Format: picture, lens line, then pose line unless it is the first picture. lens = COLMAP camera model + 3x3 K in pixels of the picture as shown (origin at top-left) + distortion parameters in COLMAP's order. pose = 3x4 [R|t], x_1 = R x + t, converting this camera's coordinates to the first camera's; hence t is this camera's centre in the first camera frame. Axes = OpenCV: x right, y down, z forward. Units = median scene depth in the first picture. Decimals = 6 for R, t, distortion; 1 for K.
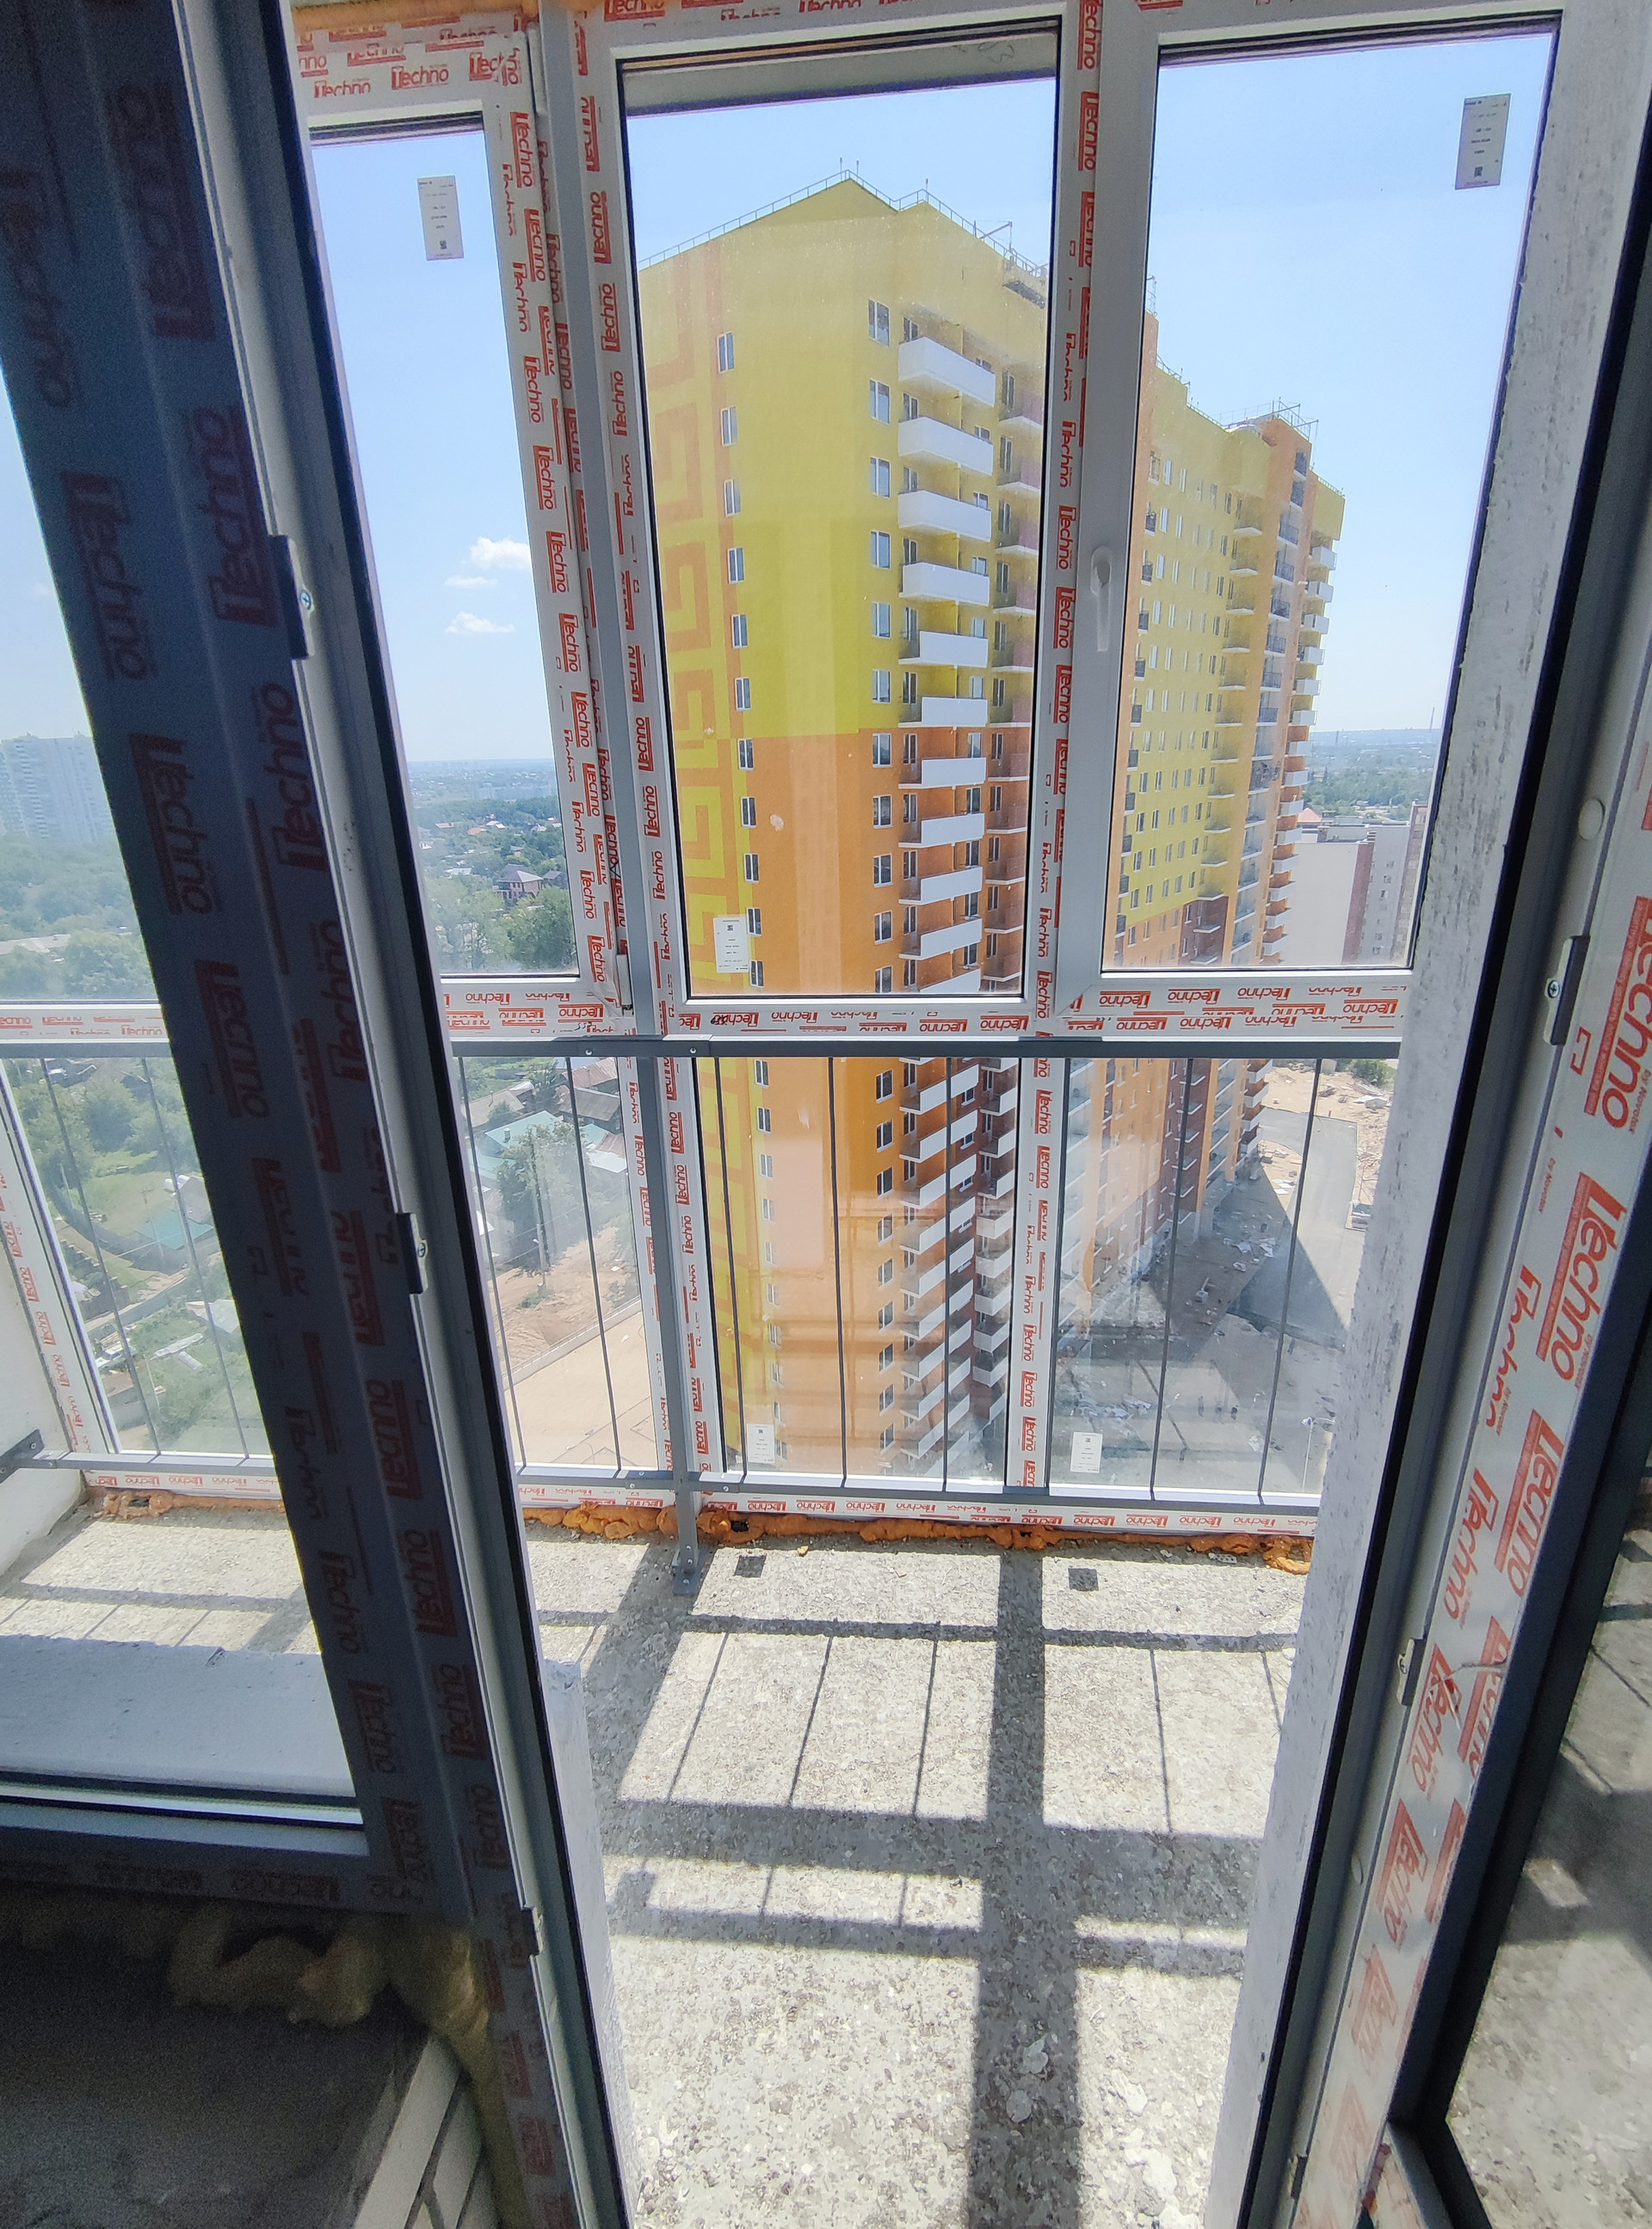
lens RADIAL K [[992.9, 0, 832.9], [0, 992.9, 1098.9], [0, 0, 1]] dist [0.008894, -0.002967]
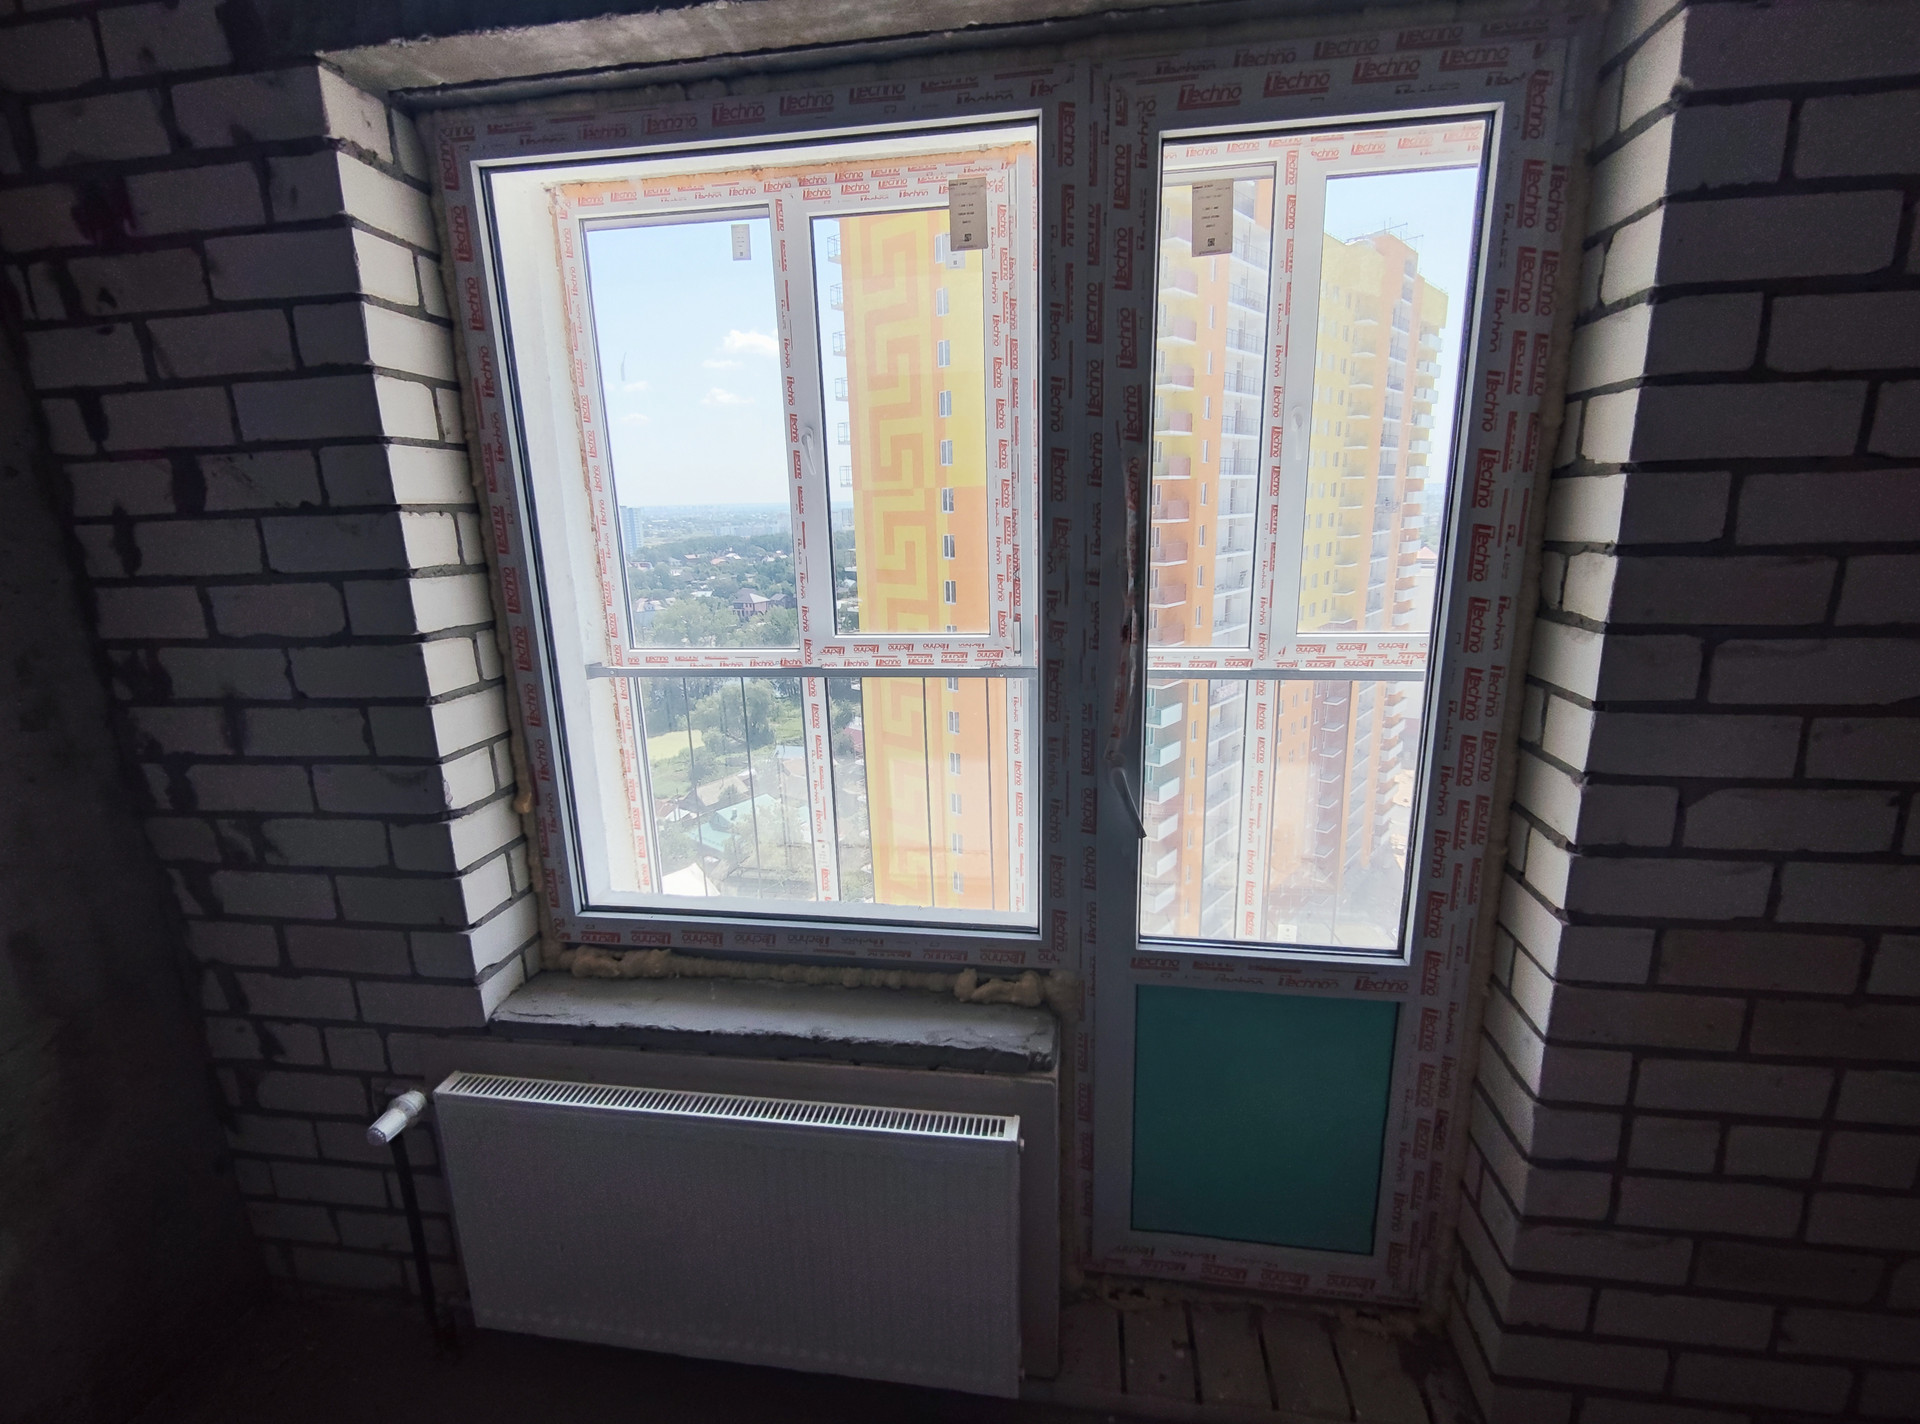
lens RADIAL K [[855.3, 0, 962.0], [0, 855.3, 700.3], [0, 0, 1]] dist [0.008894, -0.002967]
pose [[0.998225, 0.016295, -0.057290, -0.004050], [-0.022157, 0.994412, -0.103220, 0.002794], [0.055288, 0.104306, 0.993007, -0.009100]]
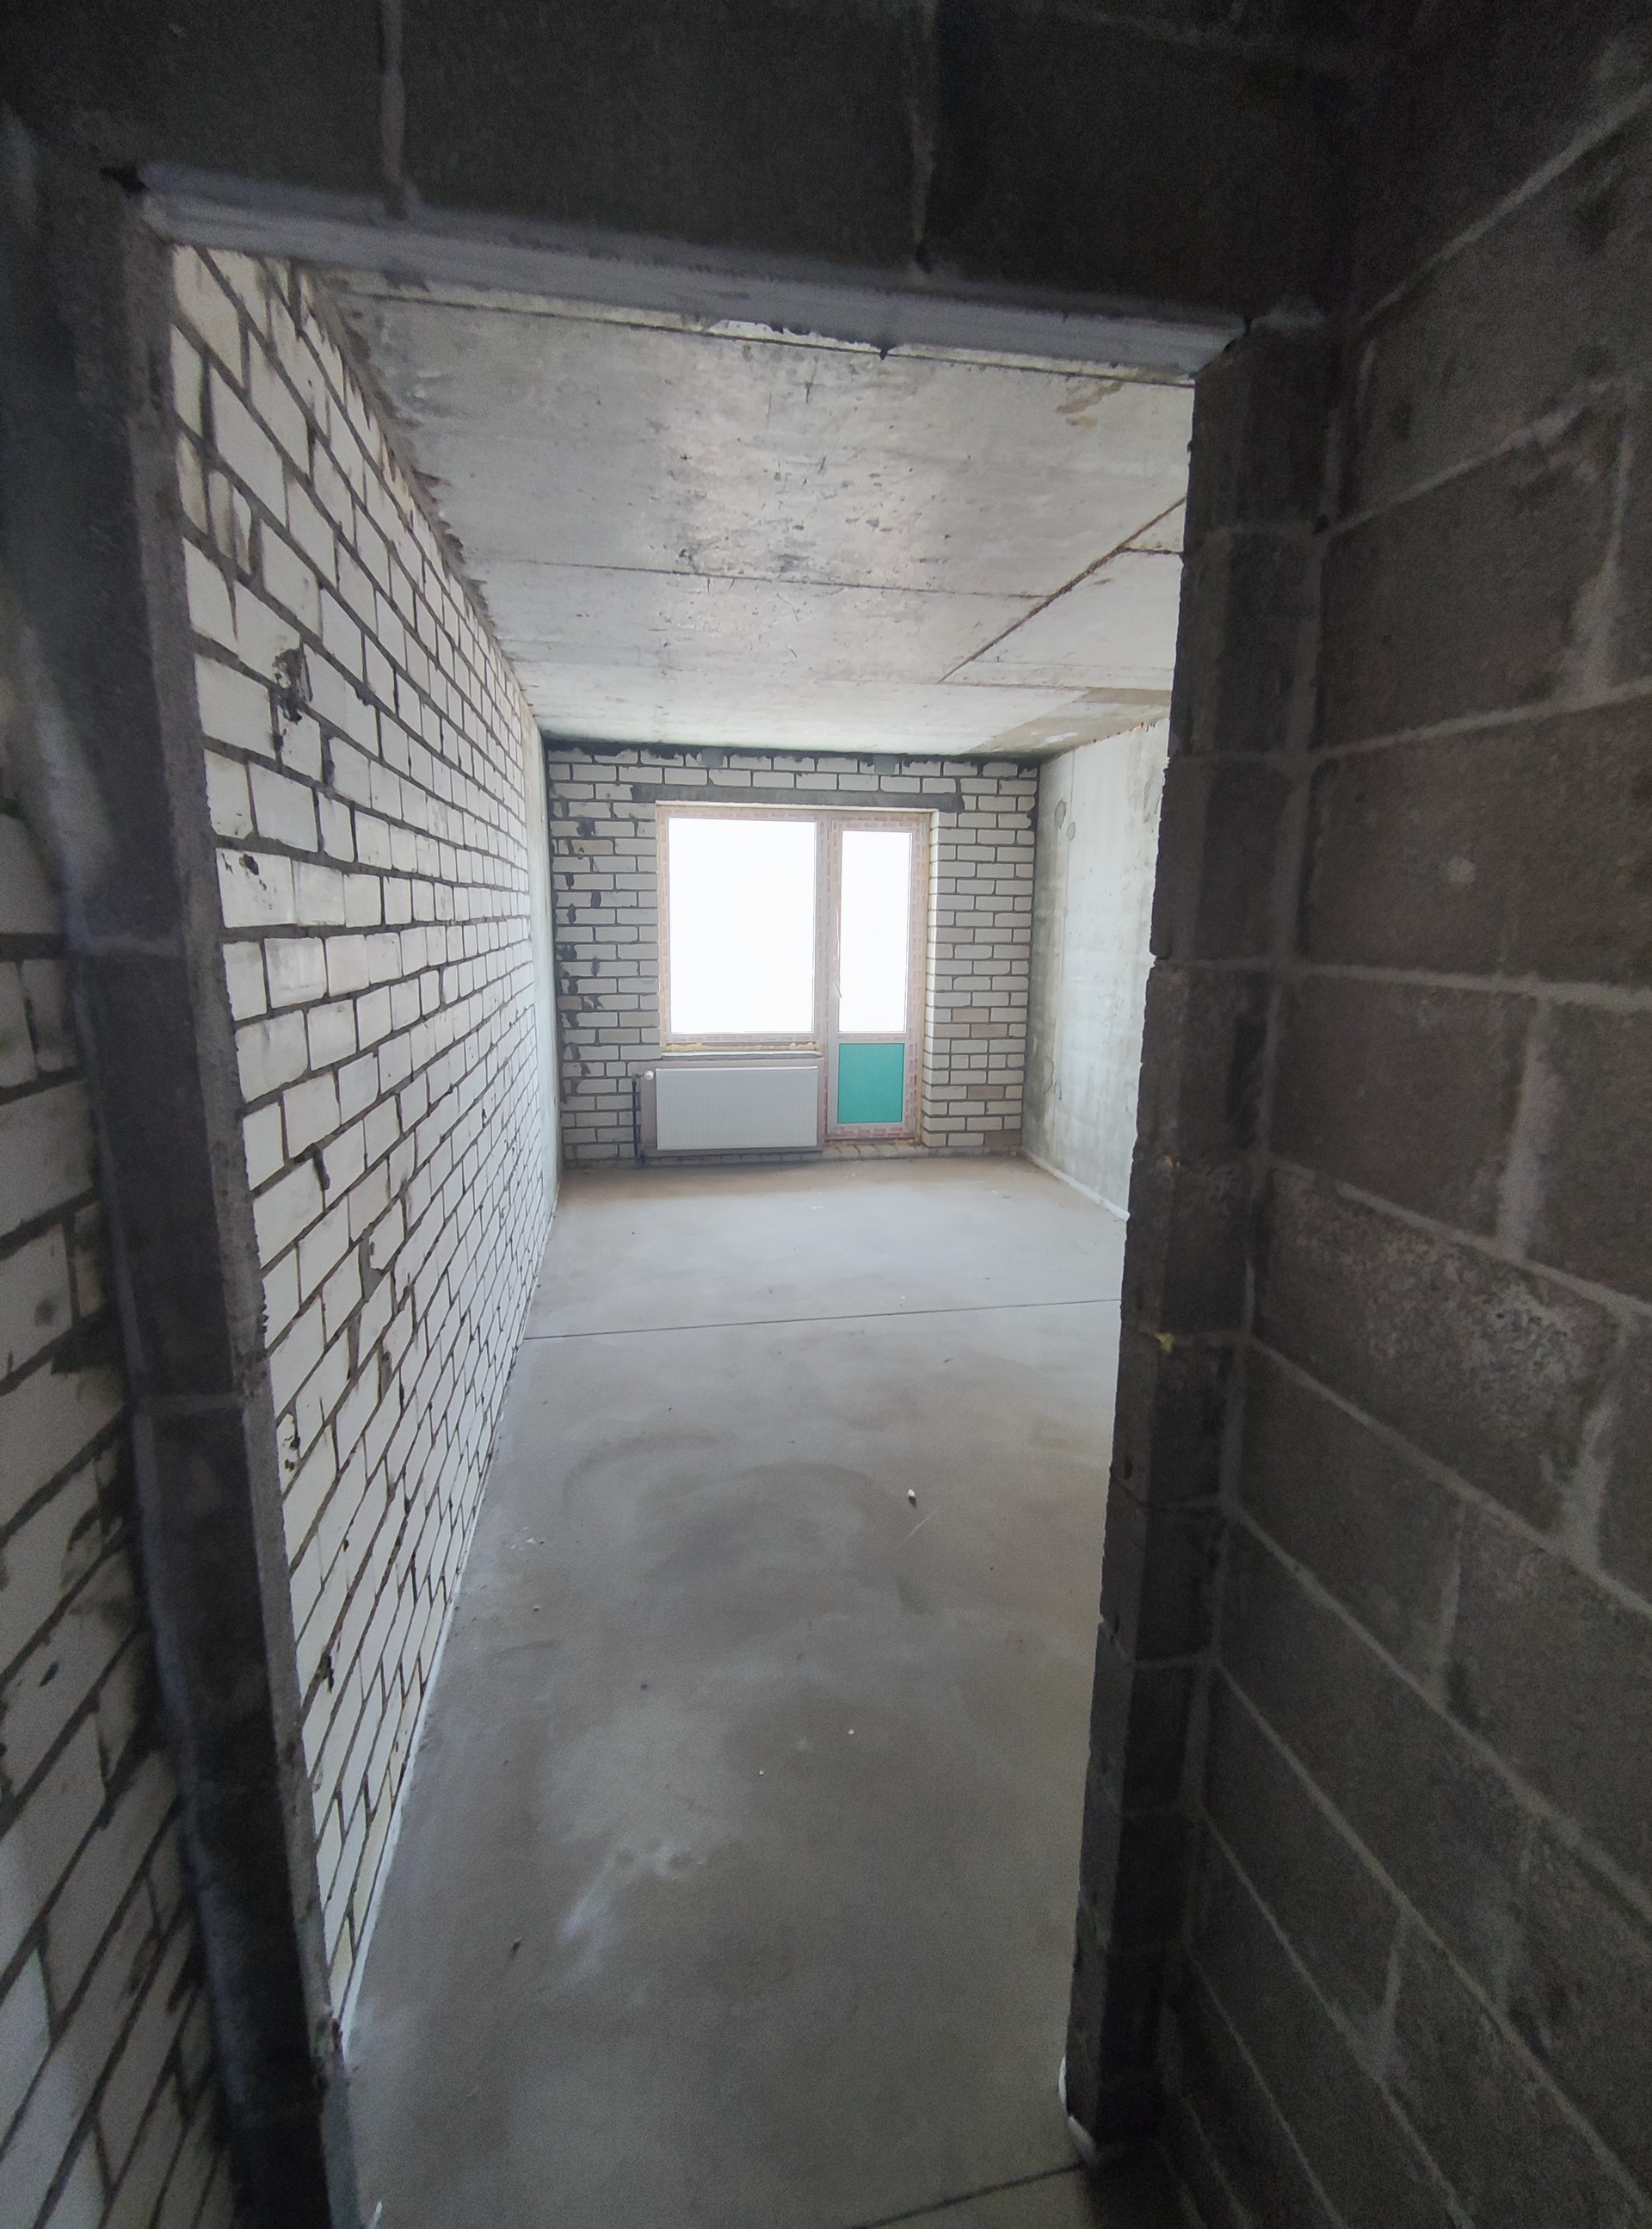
lens RADIAL K [[992.9, 0, 825.2], [0, 992.9, 1104.9], [0, 0, 1]] dist [0.008894, -0.002967]
pose [[0.961738, -0.014299, 0.273599, -0.036399], [0.052894, 0.989540, -0.134213, 0.034437], [-0.268818, 0.143550, 0.952434, -0.098251]]
